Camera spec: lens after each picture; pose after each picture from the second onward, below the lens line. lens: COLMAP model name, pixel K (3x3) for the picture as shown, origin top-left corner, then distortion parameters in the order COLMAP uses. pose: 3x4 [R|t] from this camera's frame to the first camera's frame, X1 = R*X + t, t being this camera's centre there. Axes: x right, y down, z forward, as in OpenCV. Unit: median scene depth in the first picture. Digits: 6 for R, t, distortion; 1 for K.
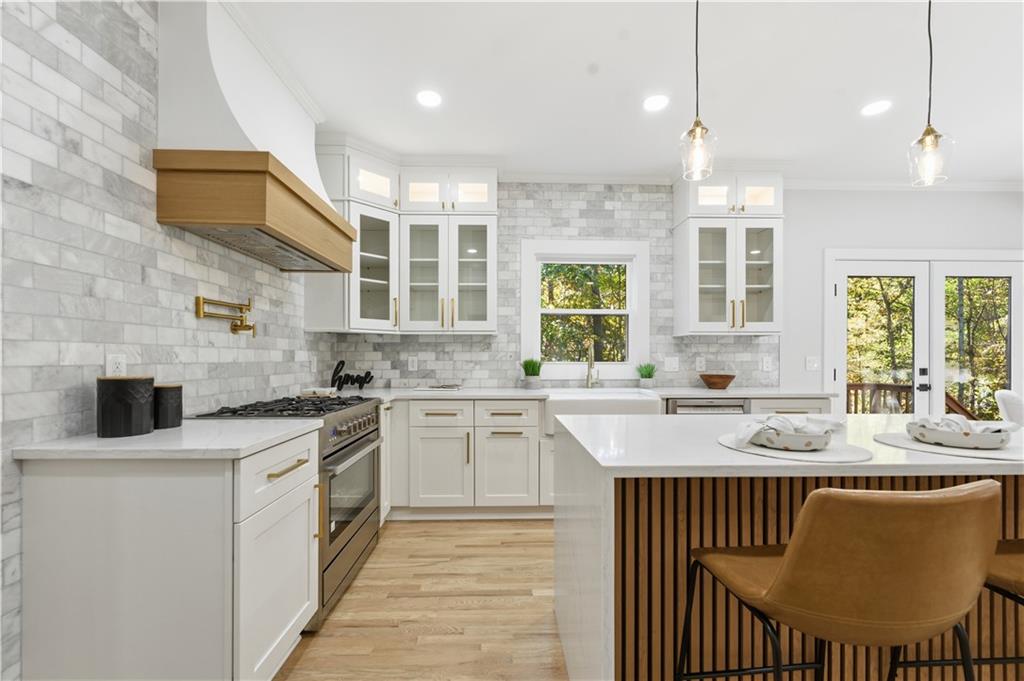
lens RADIAL K [[425.6, 0, 511.3], [0, 425.6, 357.2], [0, 0, 1]] dist [0.002164, -0.000661]
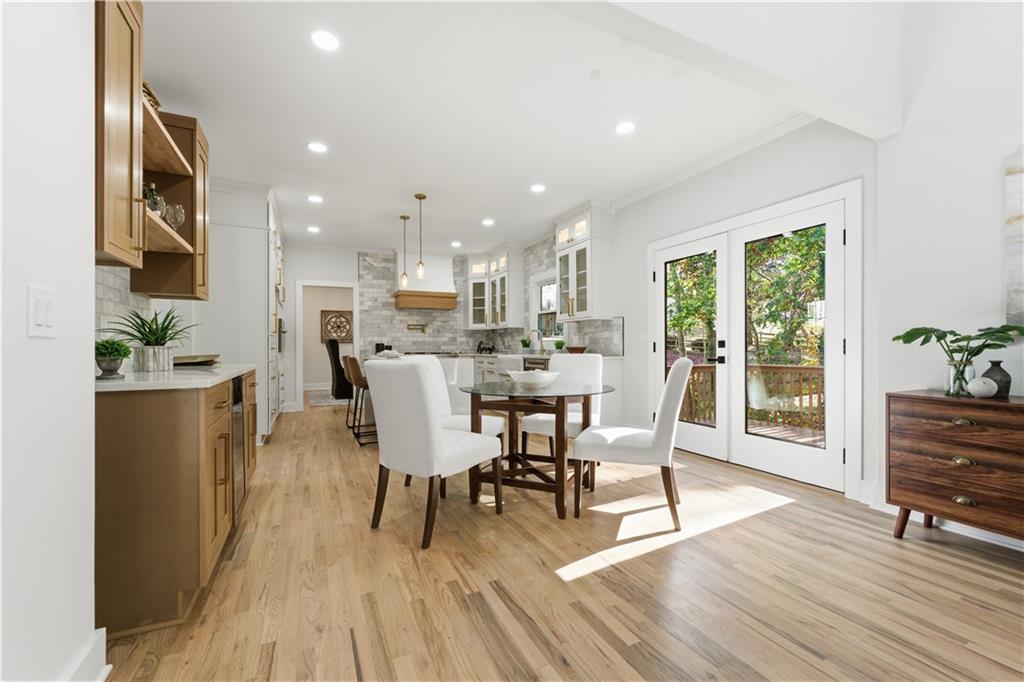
lens RADIAL K [[425.6, 0, 507.4], [0, 425.6, 345.9], [0, 0, 1]] dist [0.002164, -0.000661]
pose [[0.401629, -0.004228, -0.915793, 2.529643], [0.006912, 0.999975, -0.001585, 0.055041], [0.915776, -0.005693, 0.401648, 0.202578]]
